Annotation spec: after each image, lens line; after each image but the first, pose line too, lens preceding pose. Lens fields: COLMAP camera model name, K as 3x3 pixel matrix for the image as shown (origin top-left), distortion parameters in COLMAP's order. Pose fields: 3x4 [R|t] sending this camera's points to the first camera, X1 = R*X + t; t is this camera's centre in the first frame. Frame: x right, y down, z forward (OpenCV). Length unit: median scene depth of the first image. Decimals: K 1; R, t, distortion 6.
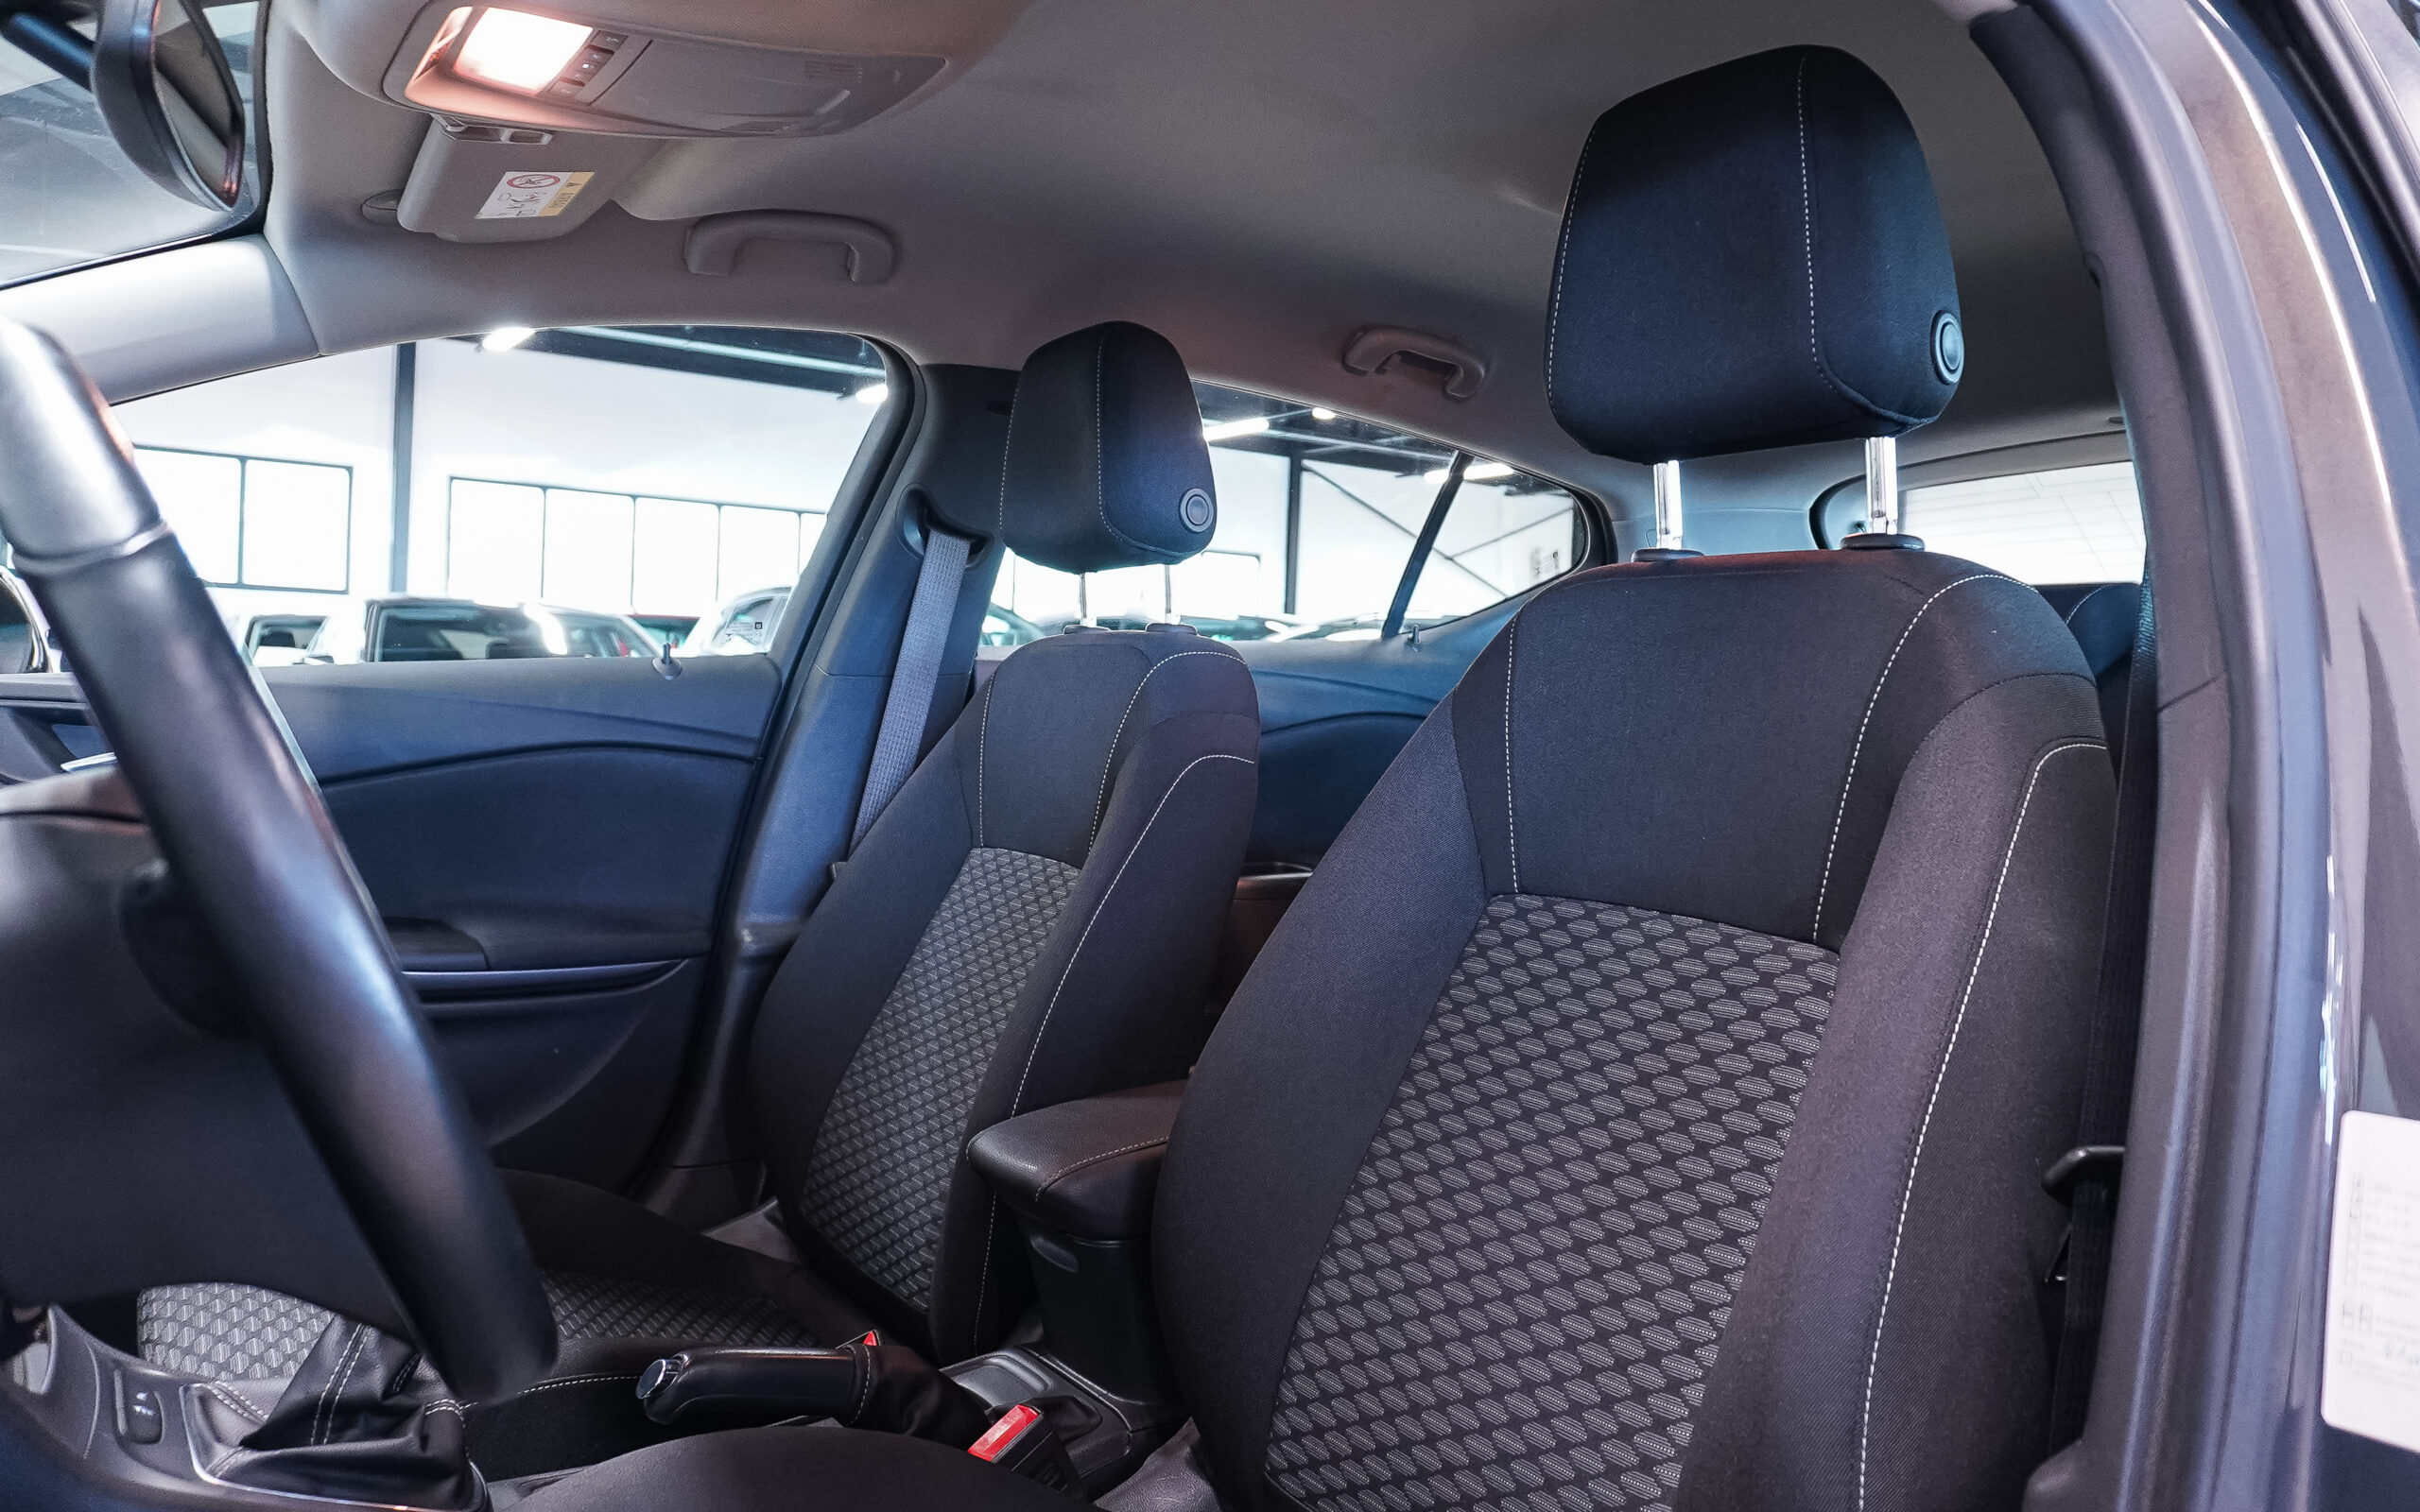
lens RADIAL K [[1694.9, 0, 1209.9], [0, 1694.9, 685.2], [0, 0, 1]] dist [-0.036303, 0.002369]
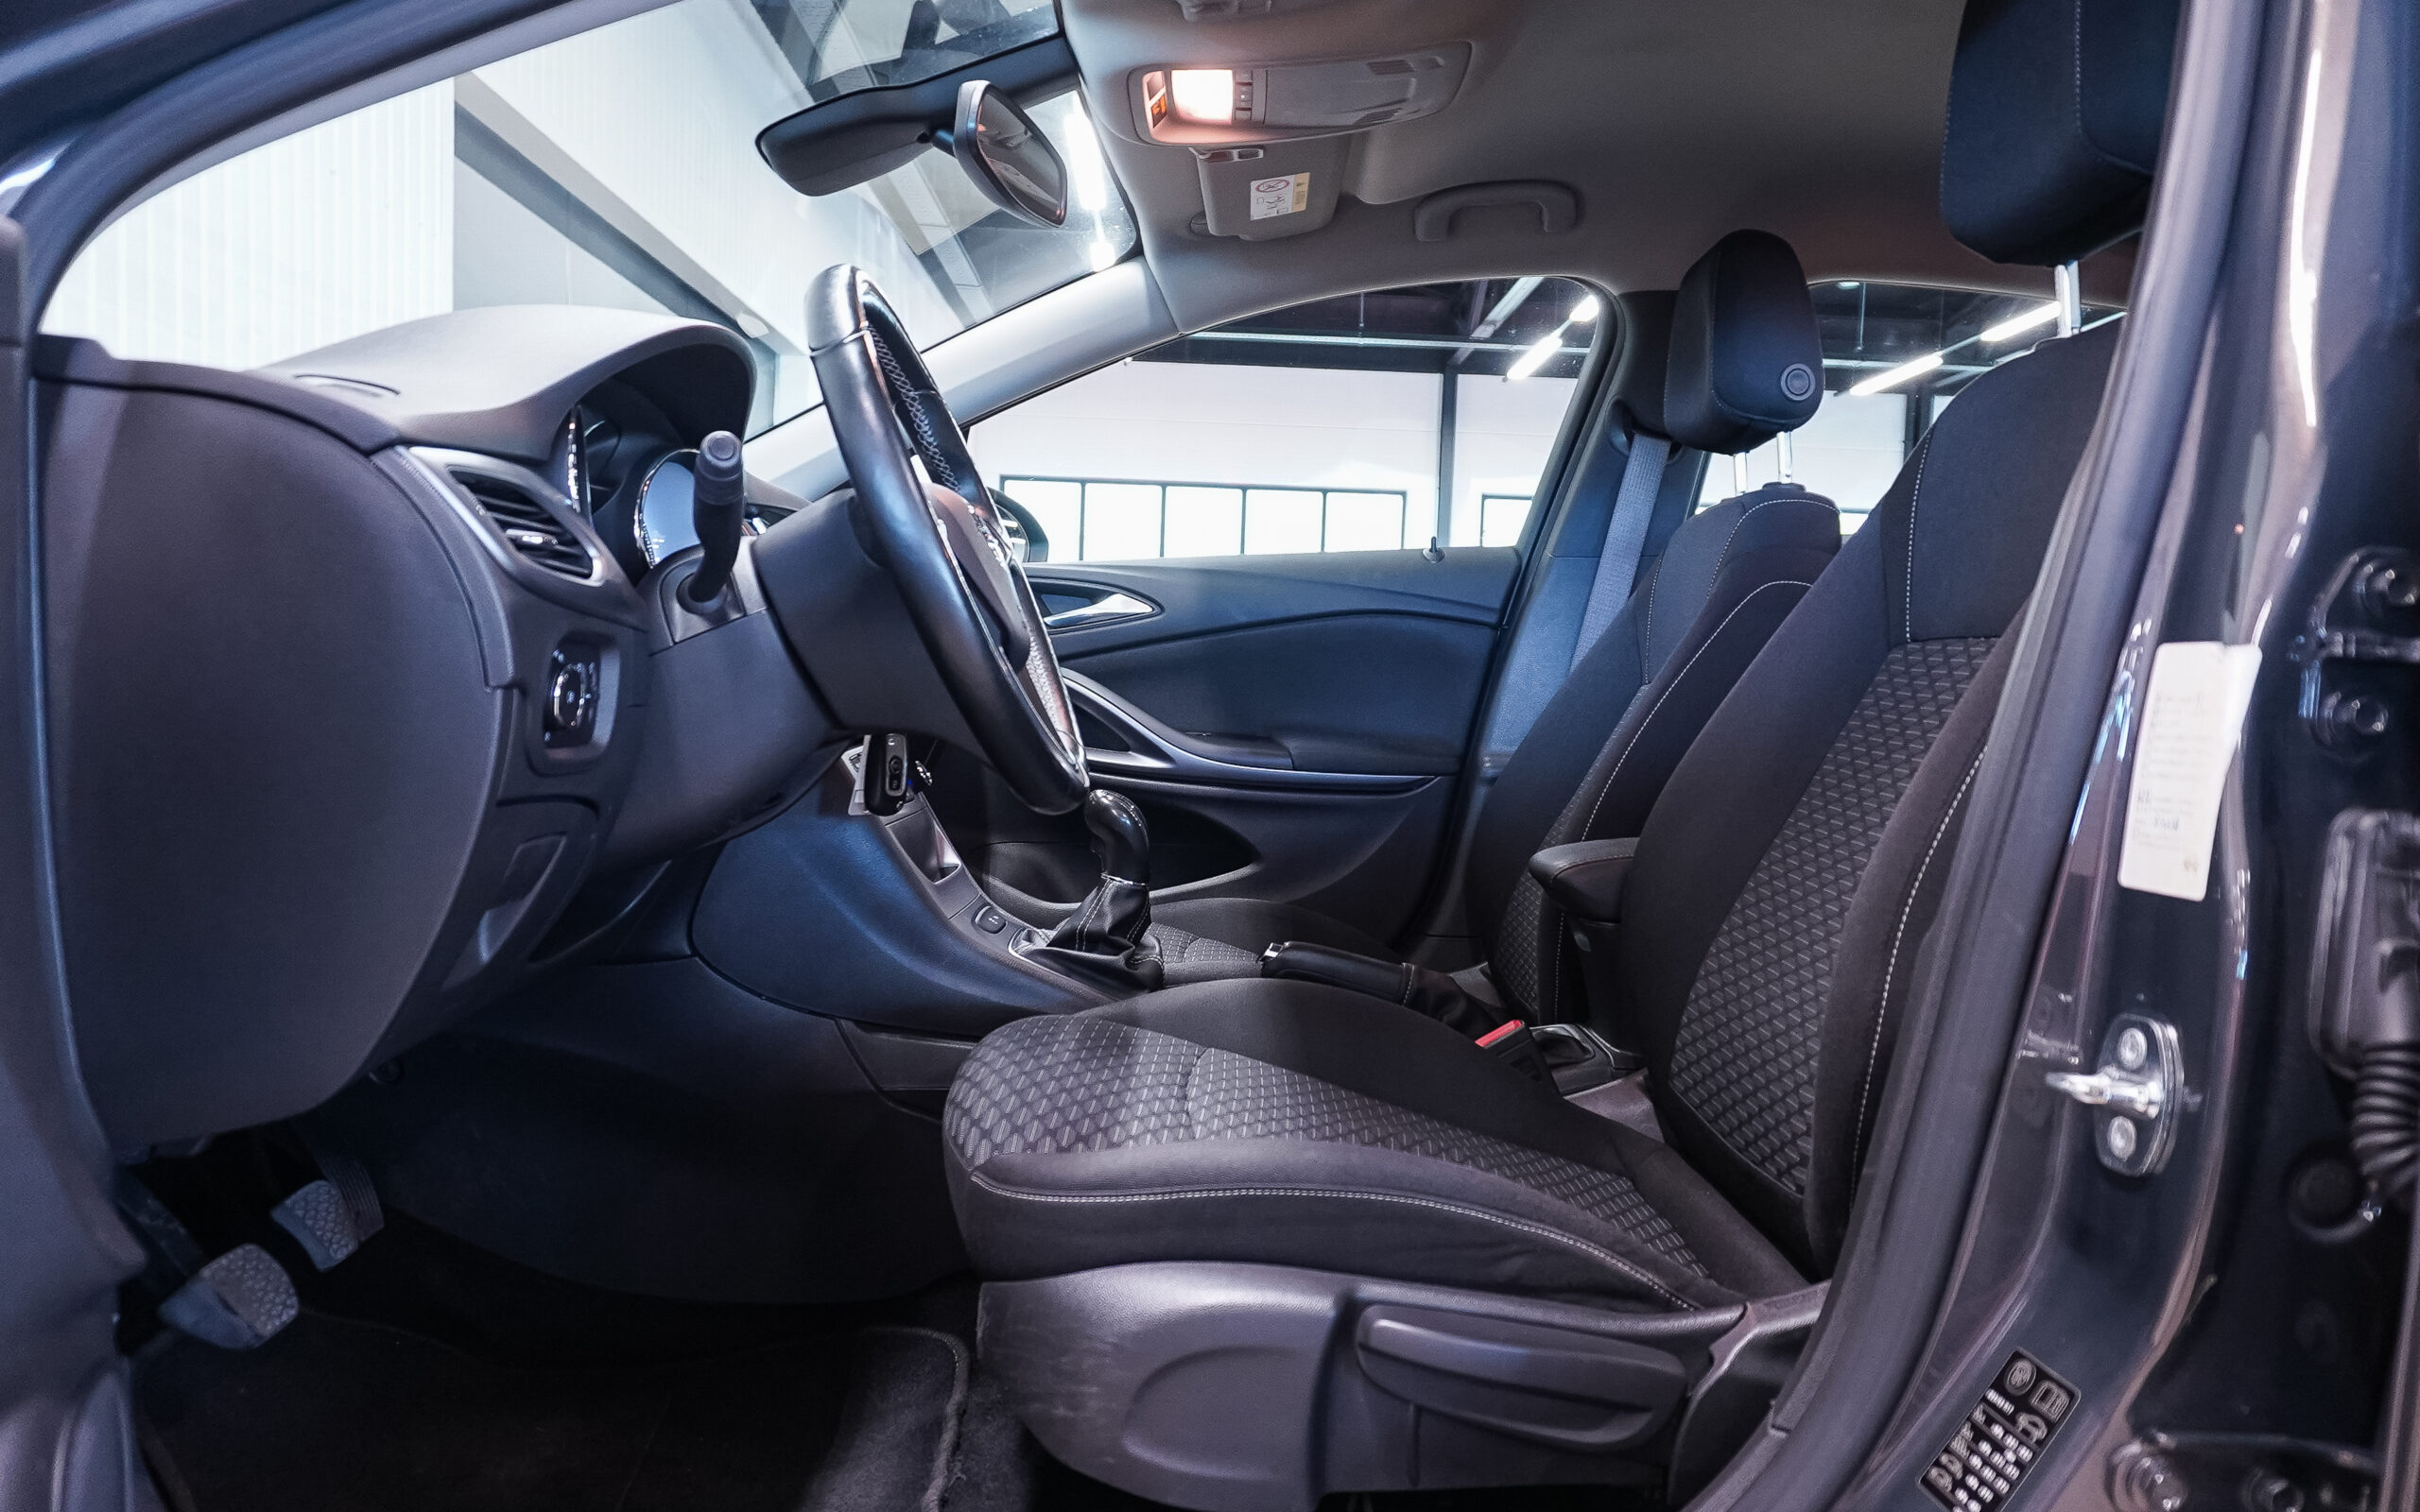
lens RADIAL K [[1653.4, 0, 1219.2], [0, 1653.4, 763.1], [0, 0, 1]] dist [-0.037370, 0.025058]
pose [[0.818980, 0.026393, -0.573214, 0.292051], [-0.007024, 0.999328, 0.035978, 0.110245], [0.573778, -0.025439, 0.818615, -0.150368]]
